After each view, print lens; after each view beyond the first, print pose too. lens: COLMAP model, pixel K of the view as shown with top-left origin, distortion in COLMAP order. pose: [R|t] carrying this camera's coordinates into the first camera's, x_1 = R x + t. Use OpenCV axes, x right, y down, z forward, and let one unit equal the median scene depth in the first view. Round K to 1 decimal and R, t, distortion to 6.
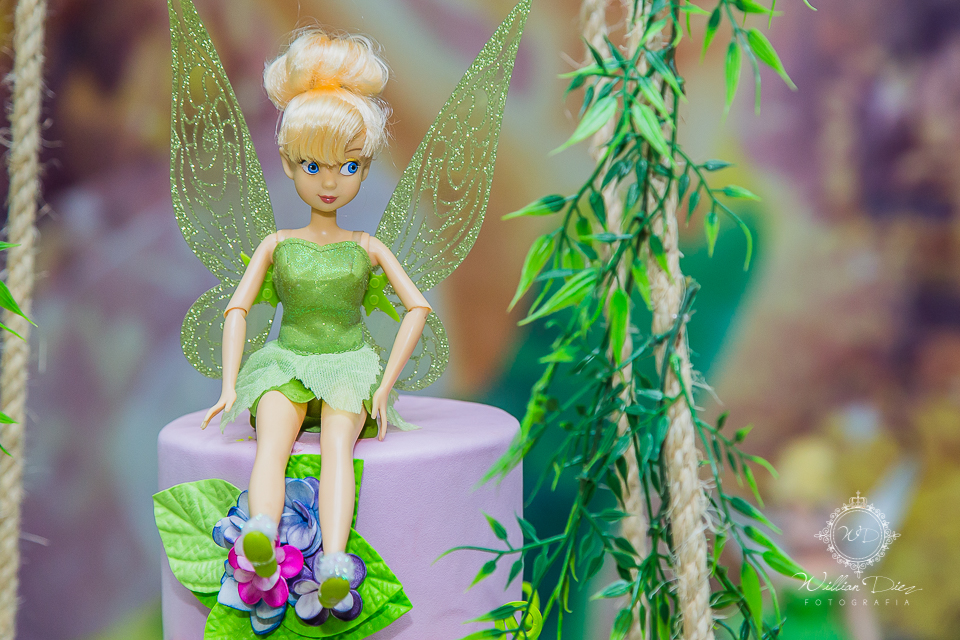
lens RADIAL K [[2797.4, 0, 508.2], [0, 2797.4, 339.8], [0, 0, 1]] dist [0.099996, 0.000000]
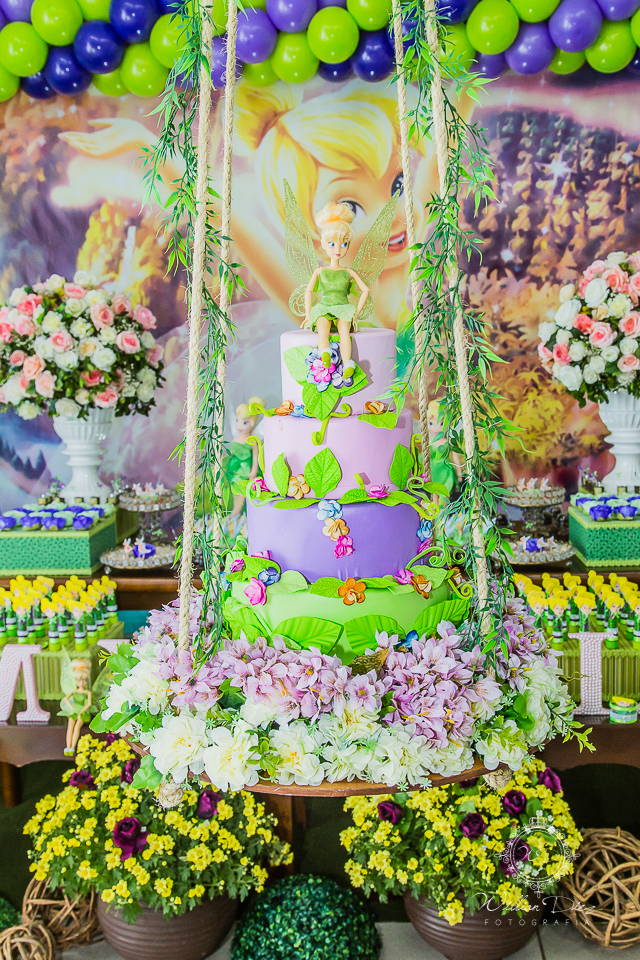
lens RADIAL K [[977.6, 0, 326.0], [0, 977.6, 486.0], [0, 0, 1]] dist [-0.007293, 0.000000]
pose [[0.999662, -0.016406, 0.020181, -0.103884], [0.014589, 0.996093, 0.087098, 0.111788], [-0.021531, -0.086774, 0.995995, -0.112871]]
